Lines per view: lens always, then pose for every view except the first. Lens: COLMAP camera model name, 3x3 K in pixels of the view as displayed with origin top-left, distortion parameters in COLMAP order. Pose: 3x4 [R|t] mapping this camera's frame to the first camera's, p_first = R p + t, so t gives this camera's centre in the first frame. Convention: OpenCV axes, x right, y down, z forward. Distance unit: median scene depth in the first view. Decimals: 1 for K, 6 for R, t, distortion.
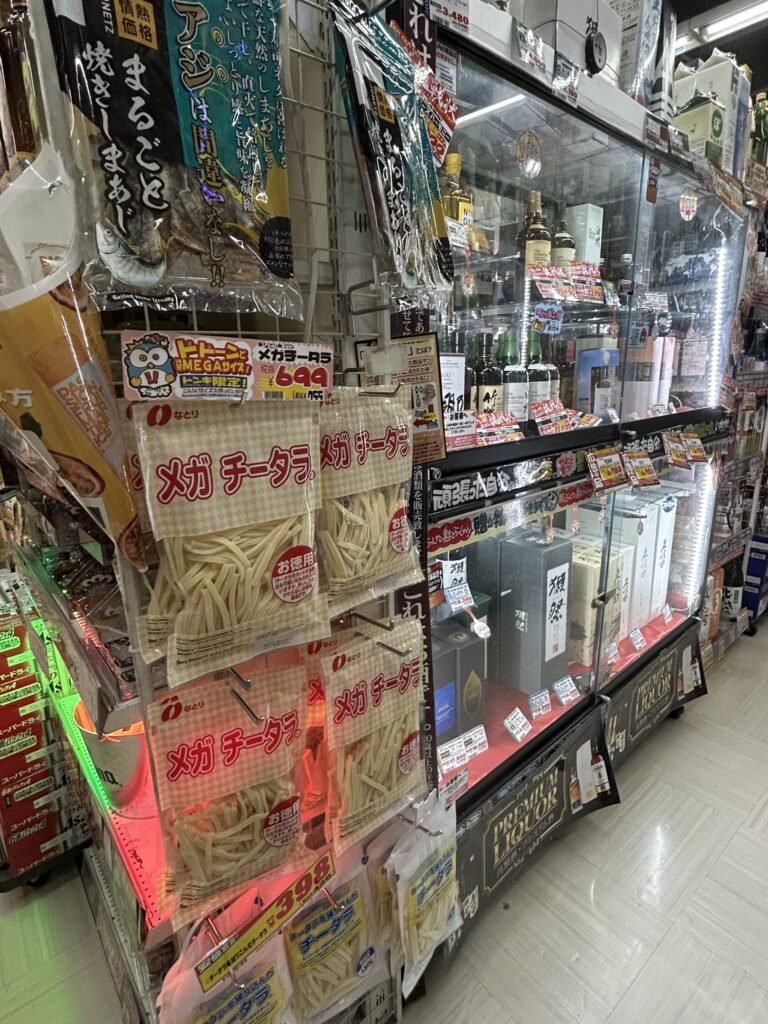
lens RADIAL K [[517.1, 0, 384.0], [0, 517.1, 512.0], [0, 0, 1]] dist [0.005051, 0.000235]
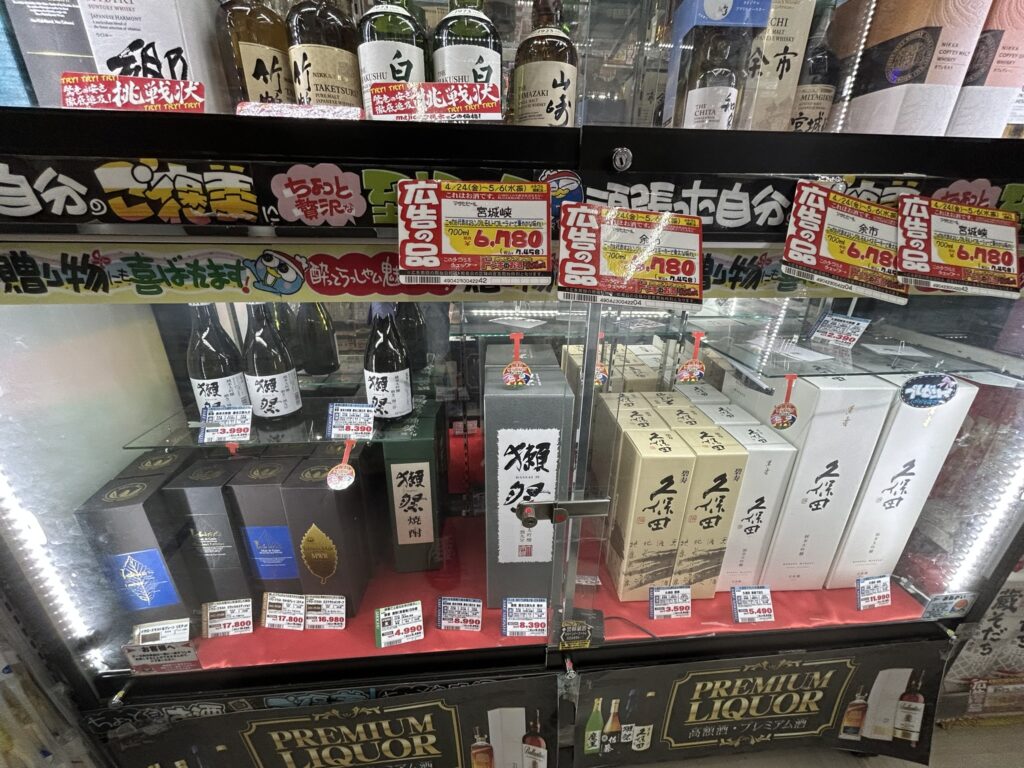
lens RADIAL K [[408.1, 0, 512.0], [0, 408.1, 384.0], [0, 0, 1]] dist [0.002275, 0.000503]
pose [[0.810789, 0.256546, -0.526123, 0.549501], [-0.187014, 0.965261, 0.182475, -0.023940], [0.554659, -0.049557, 0.830601, 0.607134]]
